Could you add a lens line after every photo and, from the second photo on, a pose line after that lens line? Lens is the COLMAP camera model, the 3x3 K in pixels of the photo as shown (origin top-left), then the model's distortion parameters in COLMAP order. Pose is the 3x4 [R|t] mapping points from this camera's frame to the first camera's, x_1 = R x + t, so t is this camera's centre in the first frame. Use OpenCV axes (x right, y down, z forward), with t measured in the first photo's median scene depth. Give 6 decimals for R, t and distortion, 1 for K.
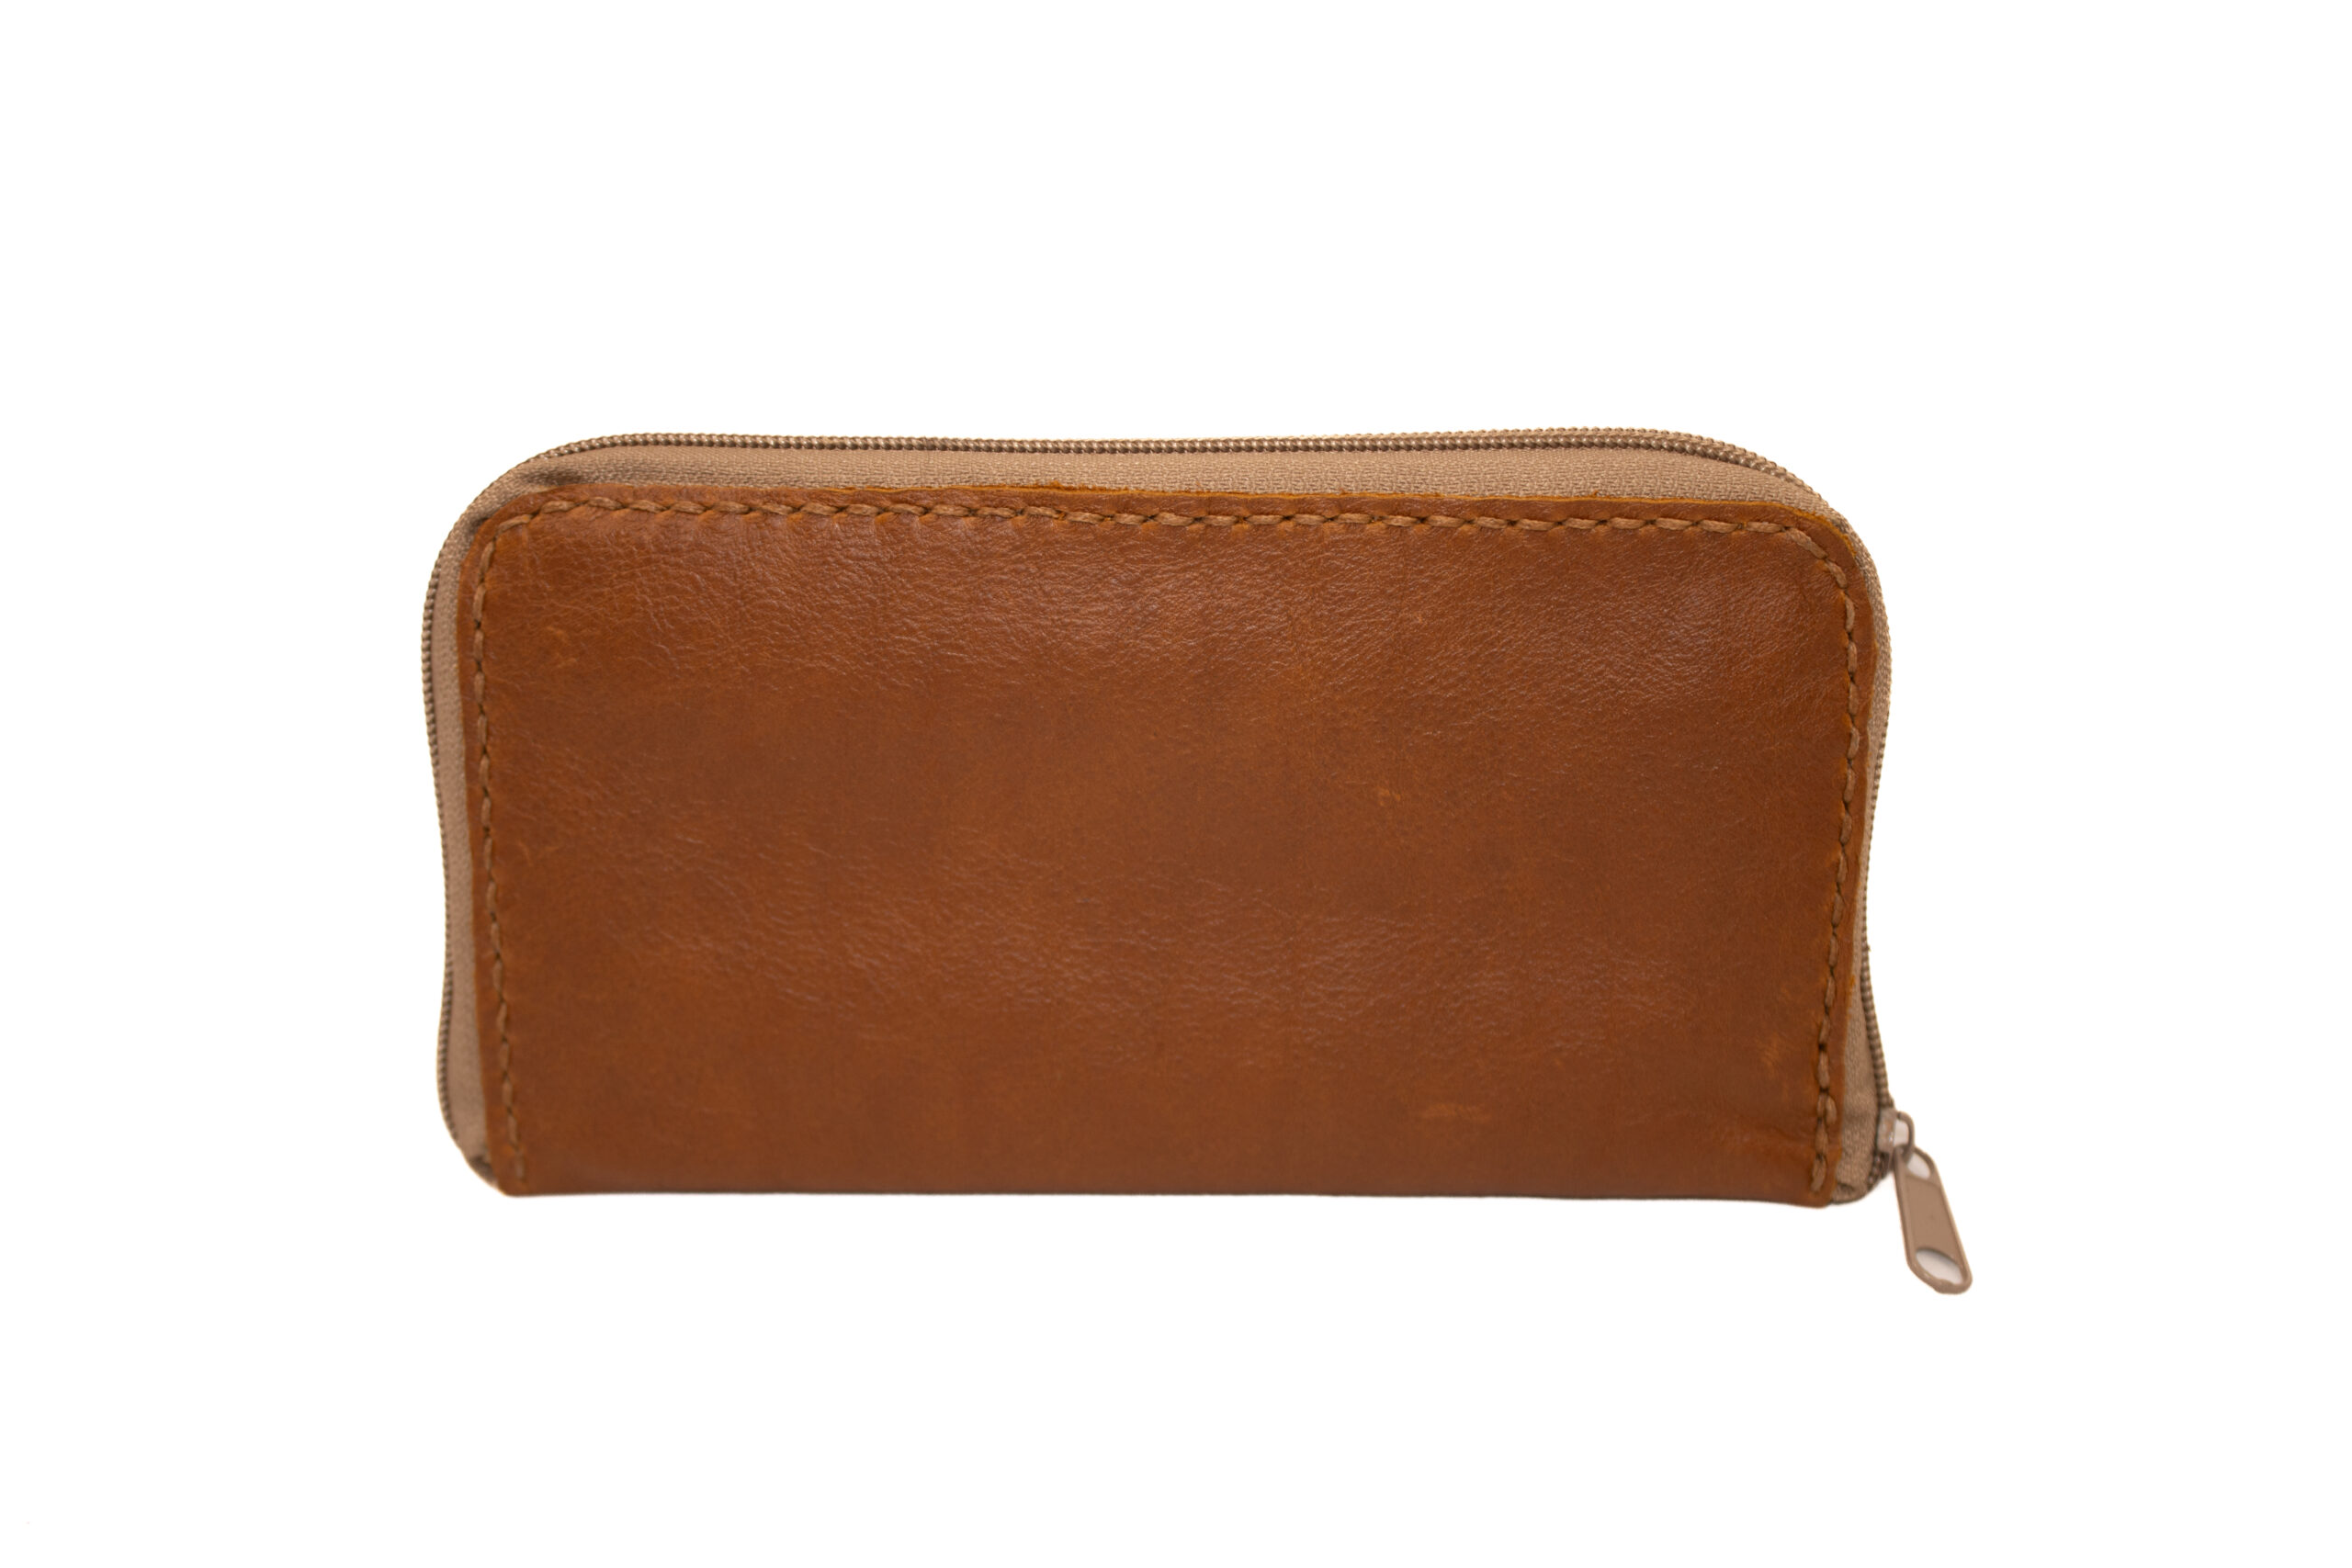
lens RADIAL K [[3459.4, 0, 1176.8], [0, 3459.4, 784.0], [0, 0, 1]] dist [-0.026617, 0.000000]
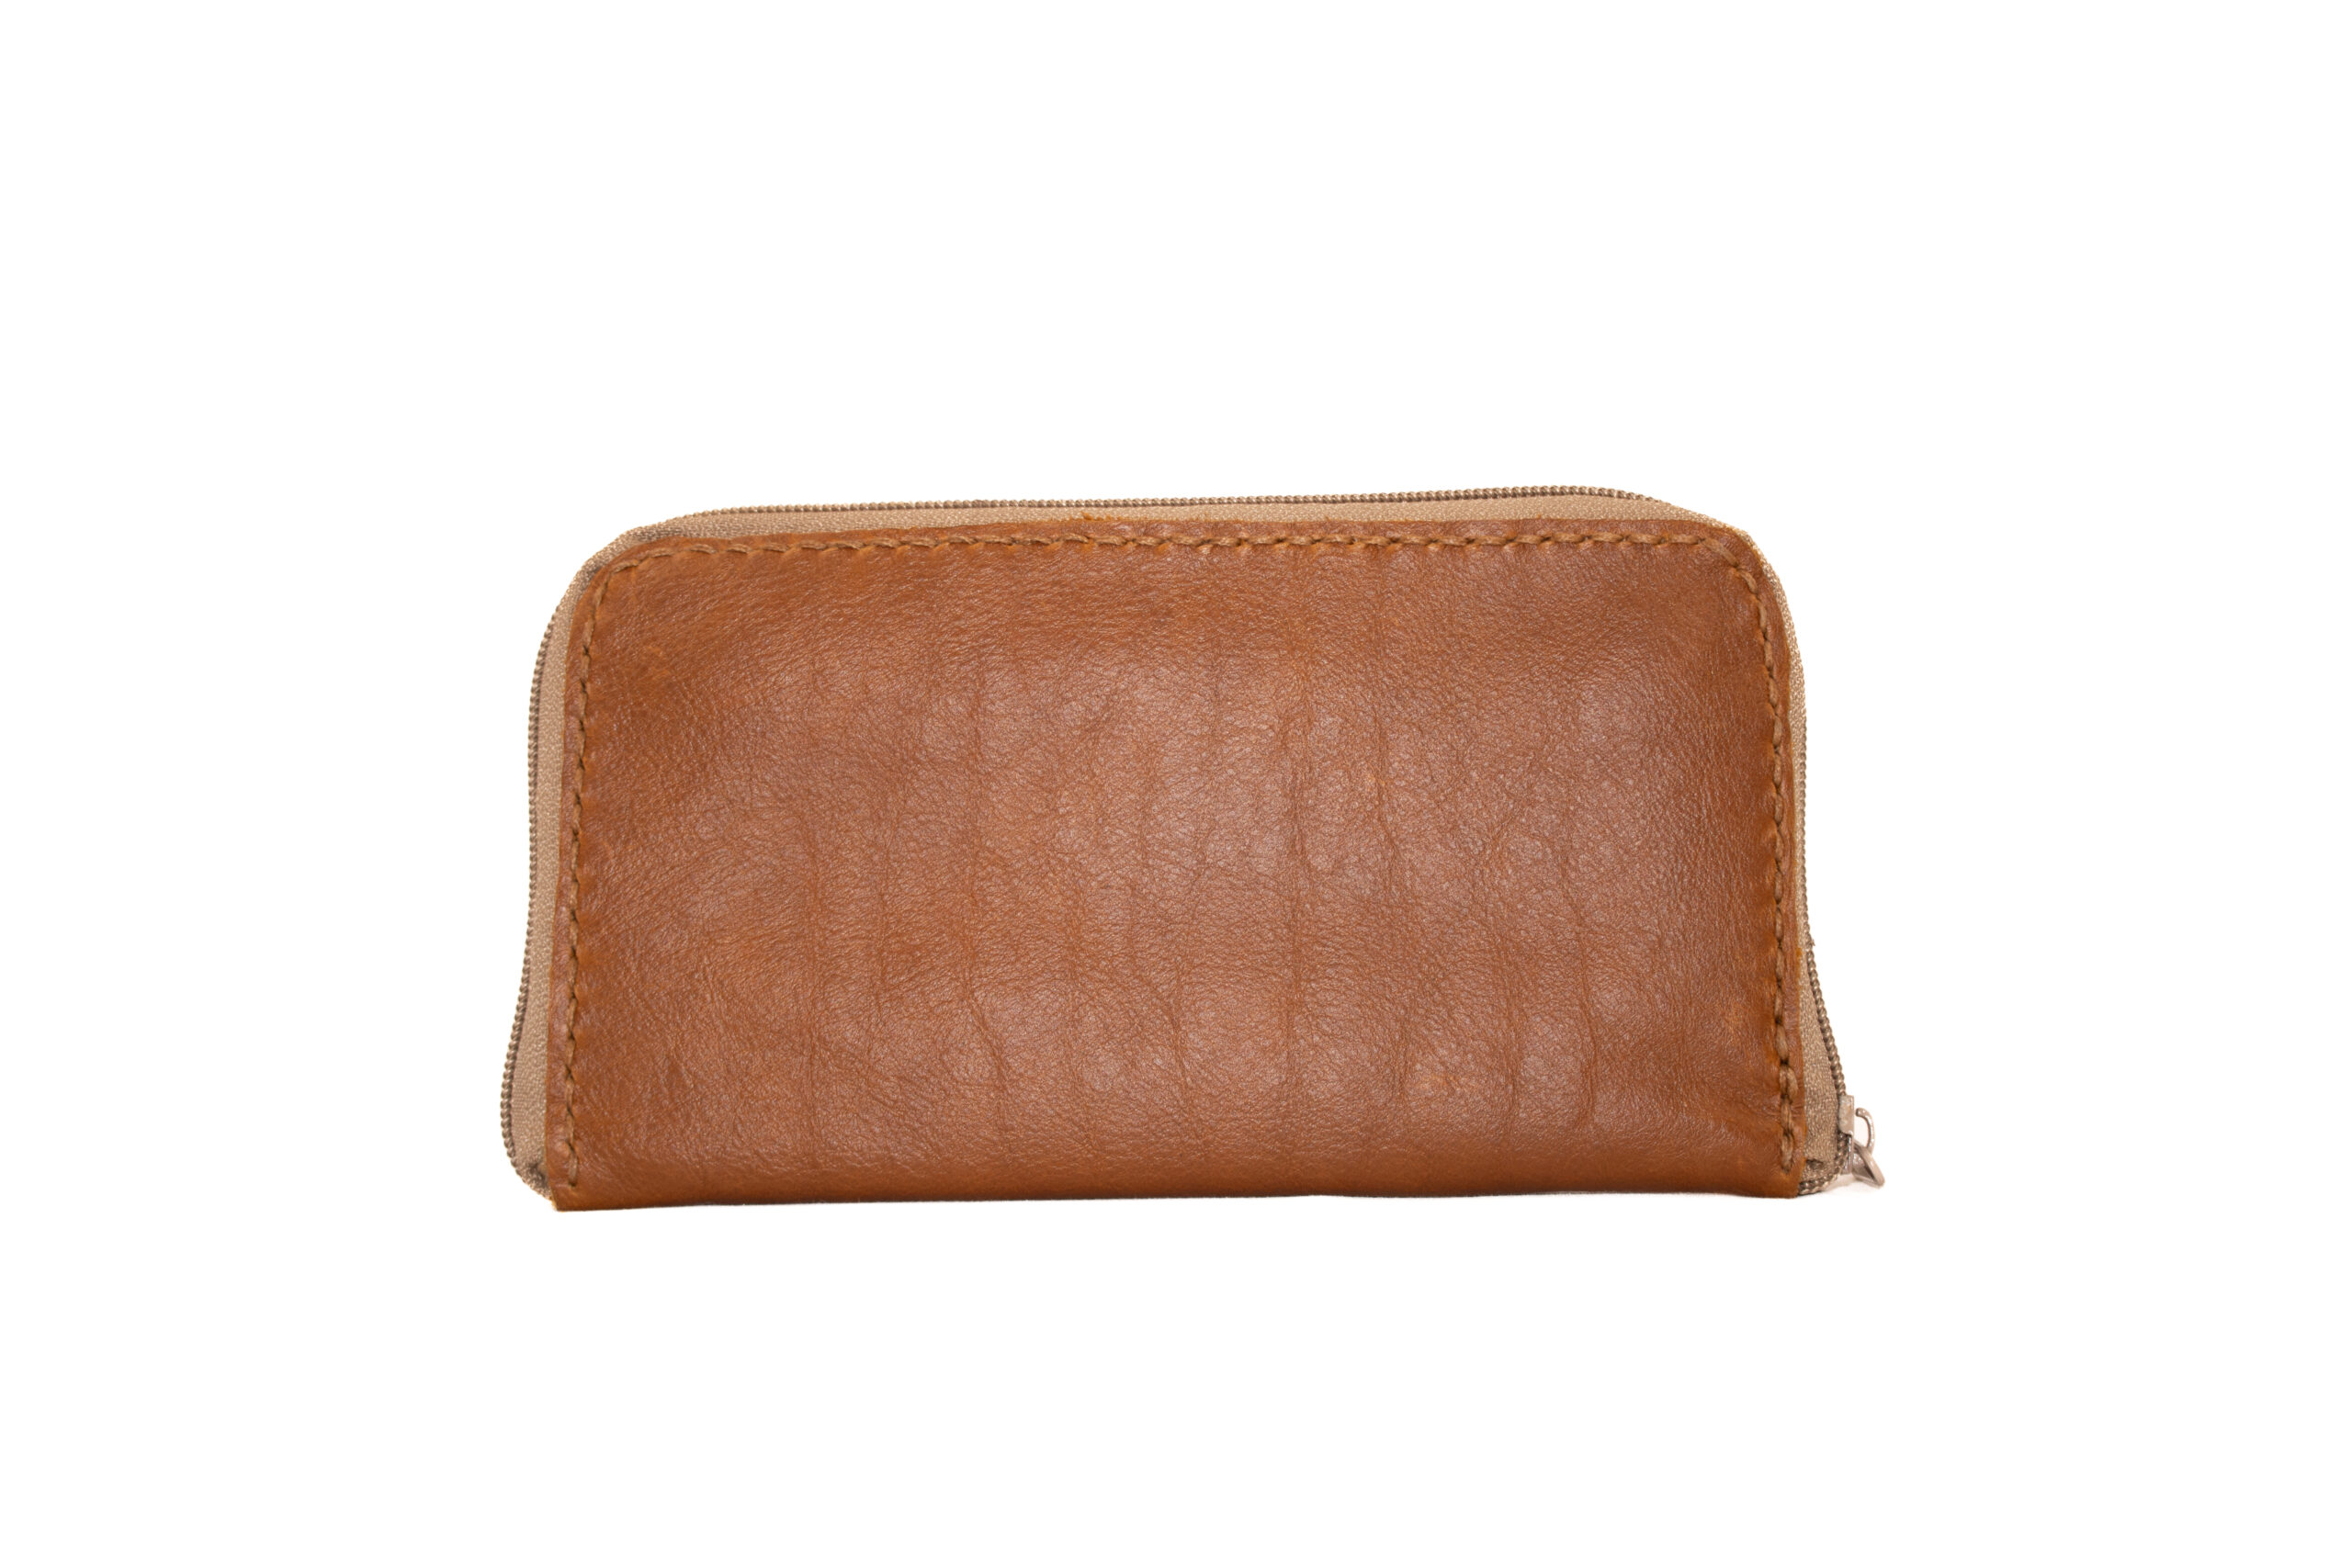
lens RADIAL K [[3459.4, 0, 1175.4], [0, 3459.4, 783.1], [0, 0, 1]] dist [-0.026617, 0.000000]
pose [[0.999949, 0.000351, 0.010078, -0.015442], [0.004784, 0.863246, -0.504761, 0.563372], [-0.008877, 0.504783, 0.863201, 0.017878]]
